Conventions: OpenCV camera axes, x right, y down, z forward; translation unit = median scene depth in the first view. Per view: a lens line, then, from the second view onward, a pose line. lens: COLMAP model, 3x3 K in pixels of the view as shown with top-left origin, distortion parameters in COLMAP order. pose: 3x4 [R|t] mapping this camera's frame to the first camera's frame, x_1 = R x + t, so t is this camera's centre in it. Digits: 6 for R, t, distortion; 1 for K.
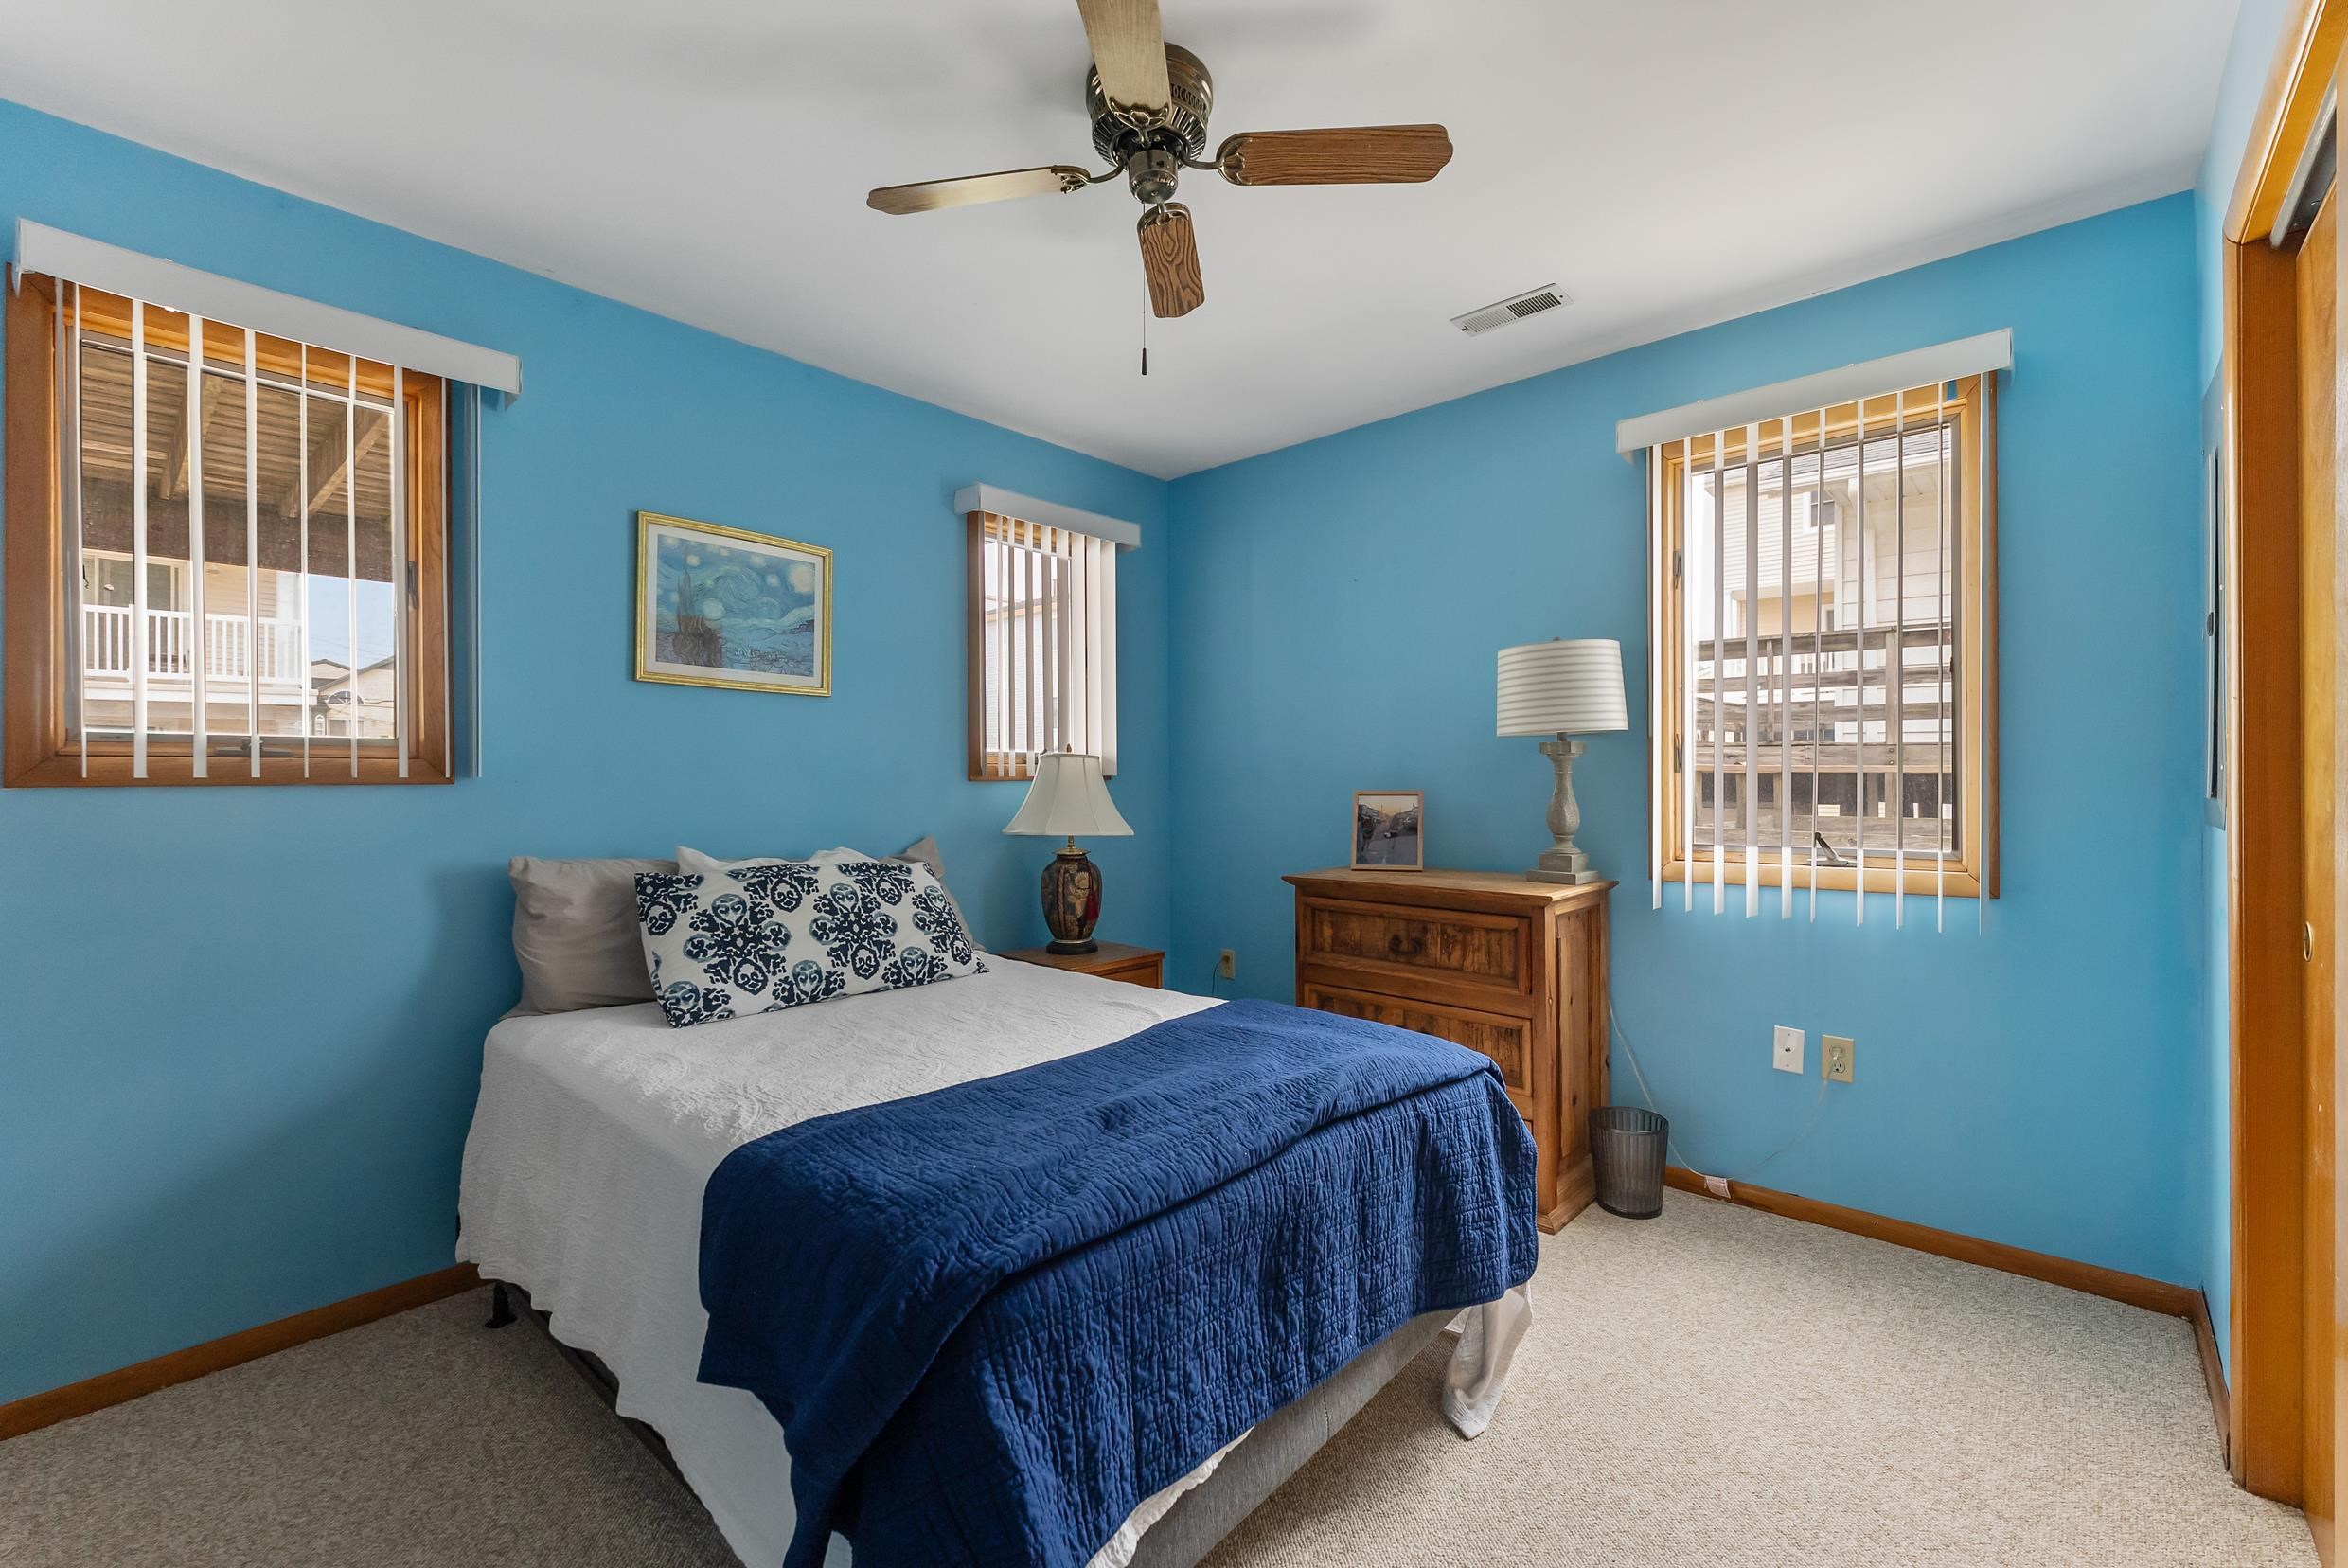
lens RADIAL K [[946.6, 0, 1127.9], [0, 946.6, 790.4], [0, 0, 1]] dist [0.001290, -0.001194]
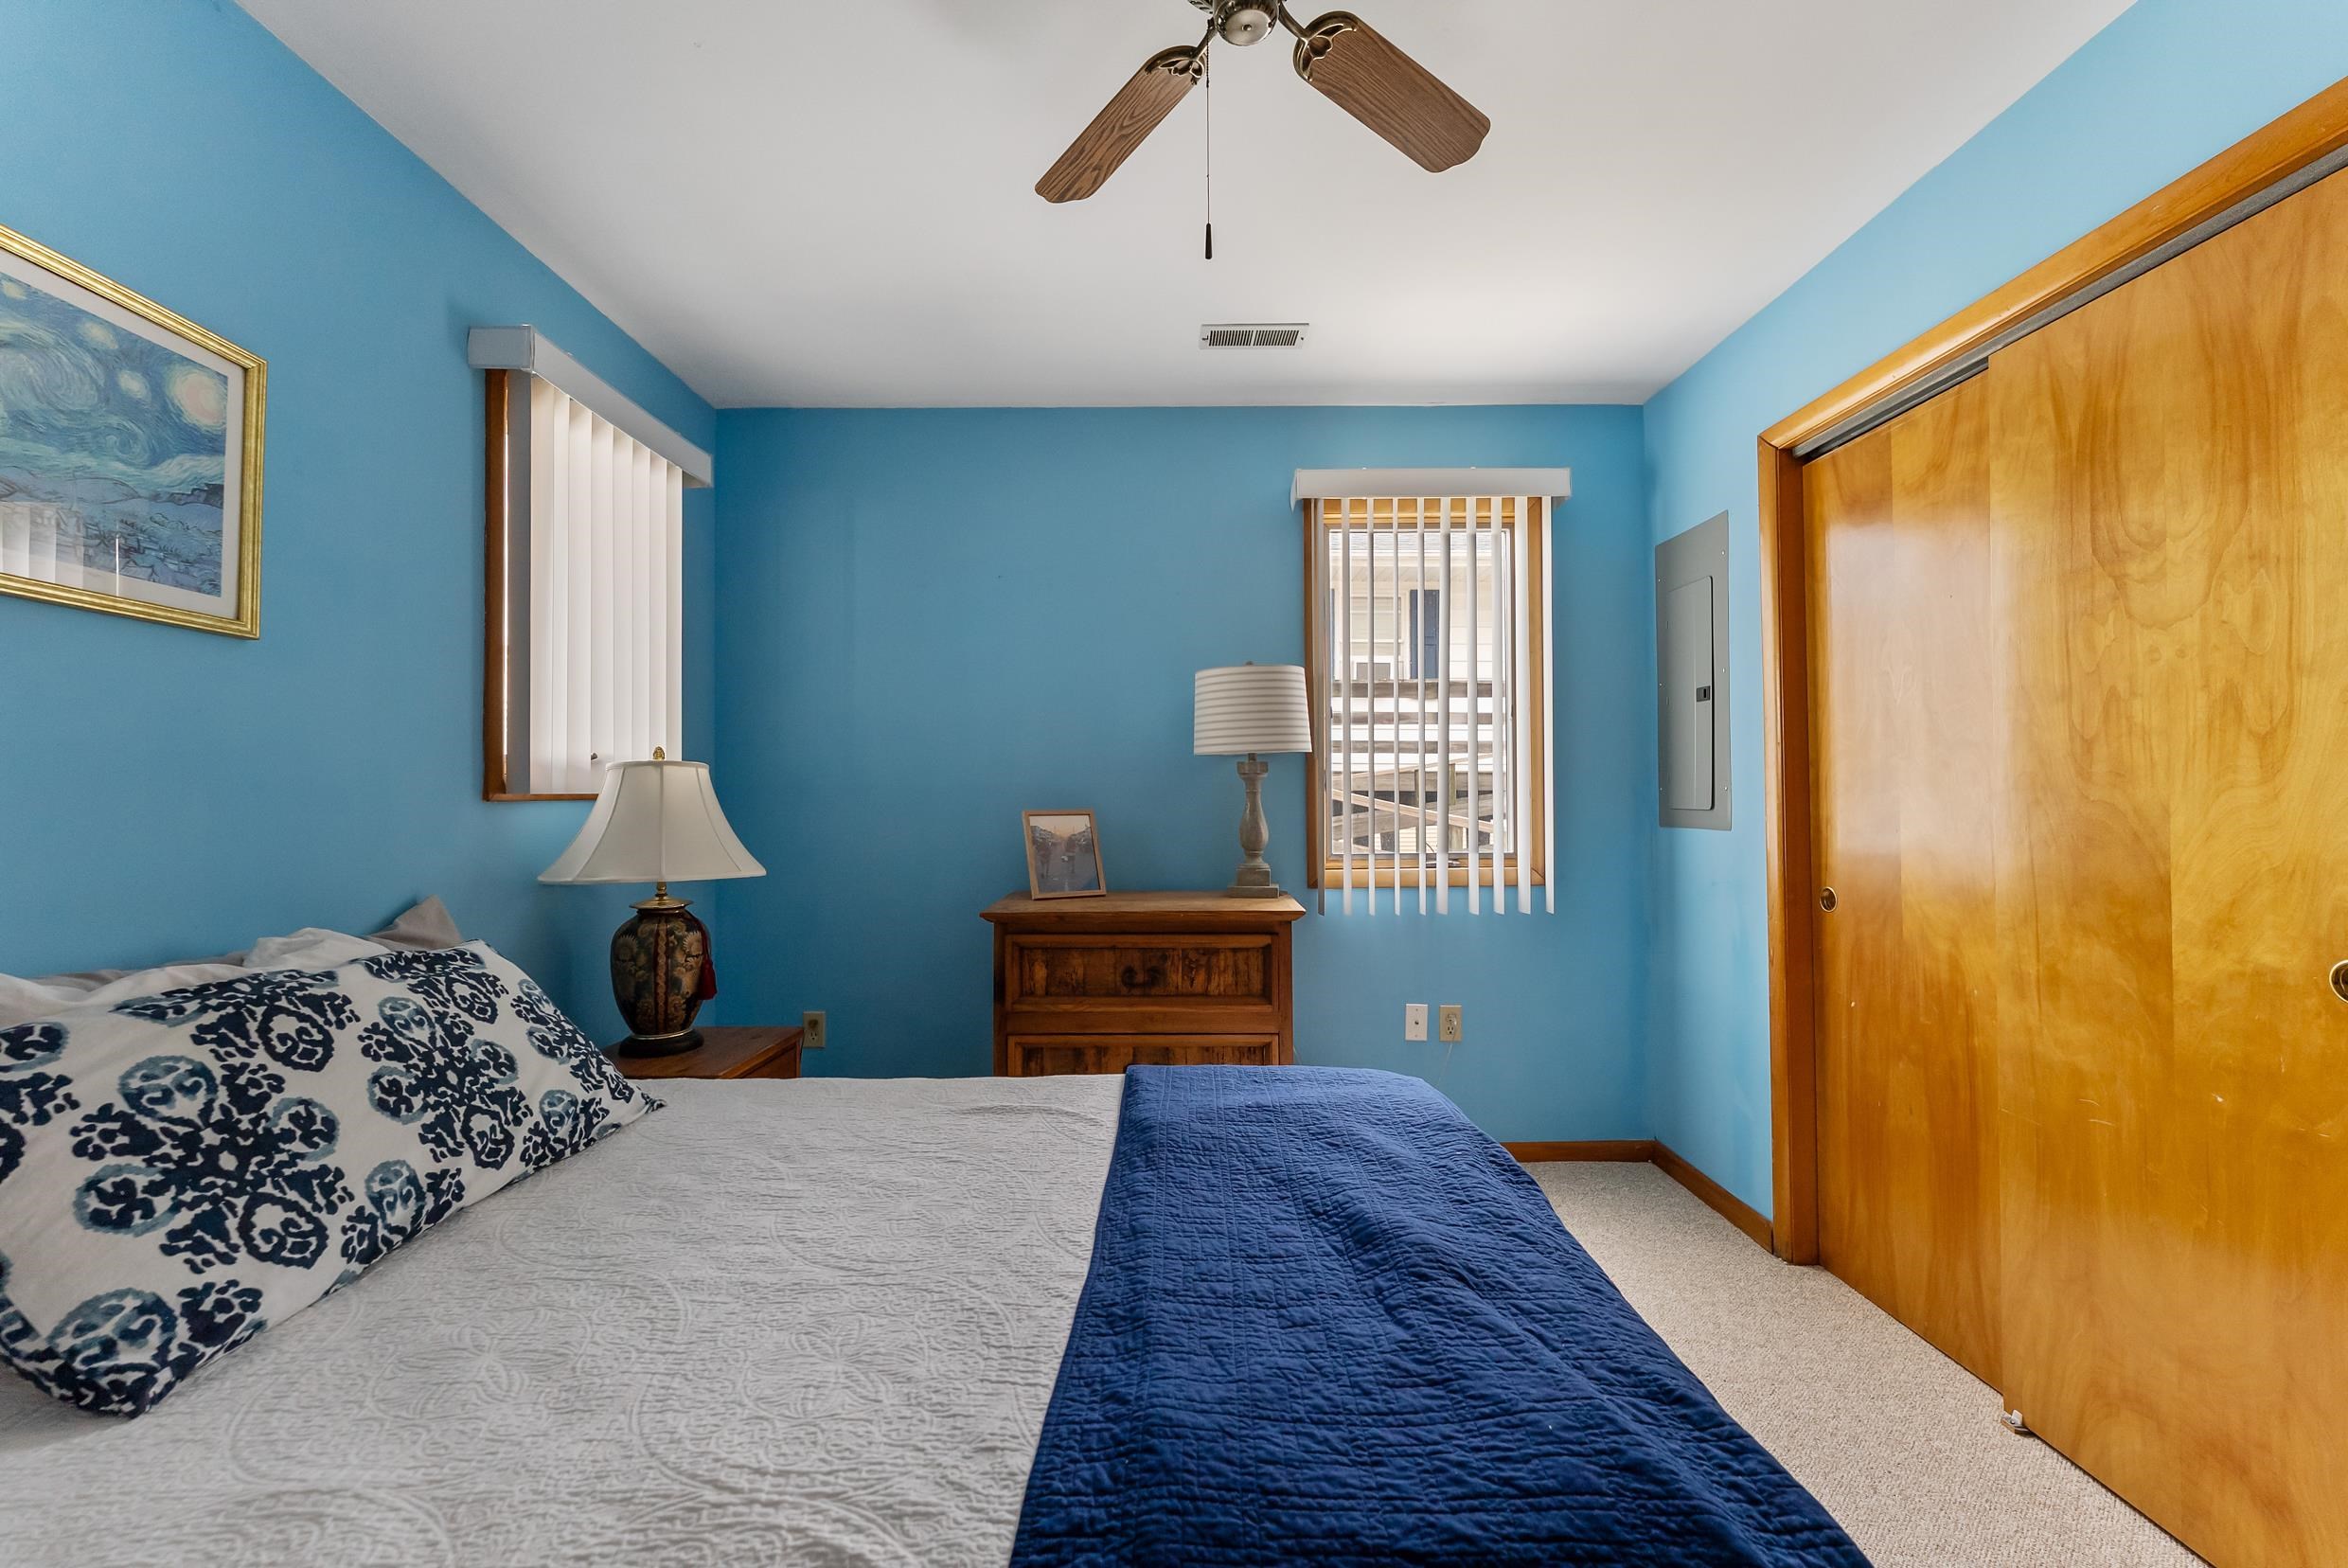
lens RADIAL K [[946.6, 0, 1158.3], [0, 946.6, 791.6], [0, 0, 1]] dist [0.001290, -0.001194]
pose [[0.732255, 0.003896, 0.681019, -0.352515], [0.009810, 0.999820, -0.016269, -0.002822], [-0.680960, 0.018594, 0.732085, 0.329579]]
